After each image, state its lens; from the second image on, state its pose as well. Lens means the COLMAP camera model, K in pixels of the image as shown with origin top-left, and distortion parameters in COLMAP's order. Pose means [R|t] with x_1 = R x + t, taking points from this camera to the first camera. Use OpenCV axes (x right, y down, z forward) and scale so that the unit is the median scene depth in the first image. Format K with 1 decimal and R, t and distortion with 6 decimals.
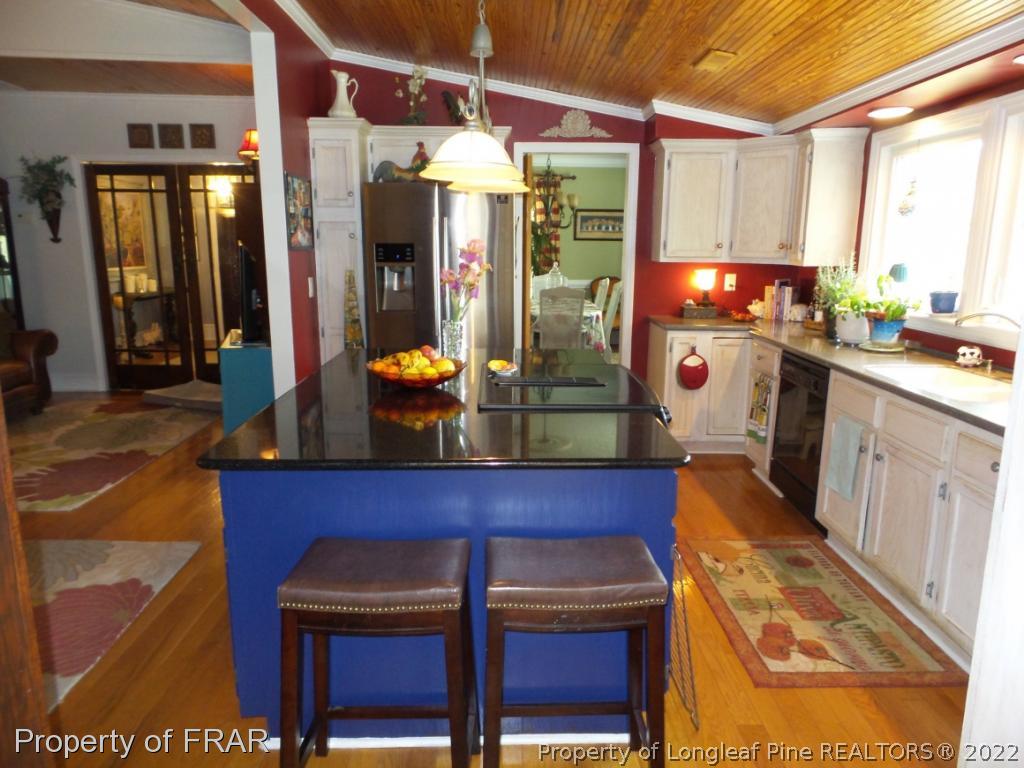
lens RADIAL K [[697.8, 0, 512.0], [0, 697.8, 384.0], [0, 0, 1]] dist [0.001814, 0.005293]
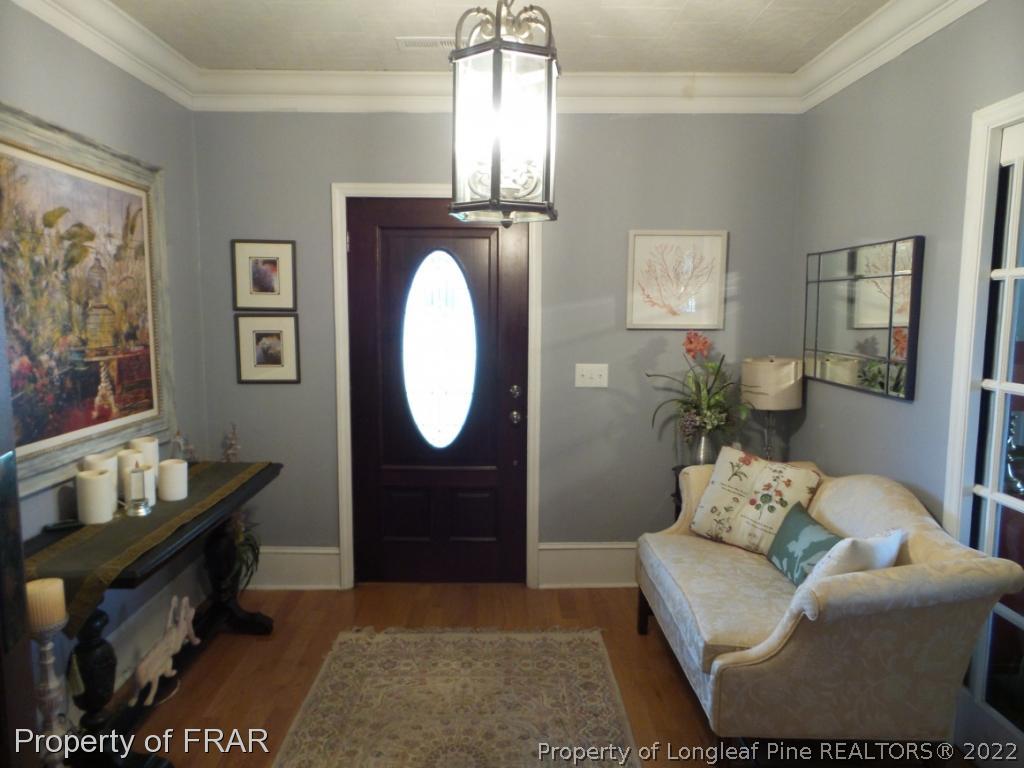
lens RADIAL K [[697.8, 0, 512.0], [0, 697.8, 384.0], [0, 0, 1]] dist [0.001814, 0.005293]
pose [[0.999893, -0.005219, 0.013677, -0.538147], [0.006408, 0.996071, -0.088331, -0.225209], [-0.013162, 0.088409, 0.995997, 0.998933]]
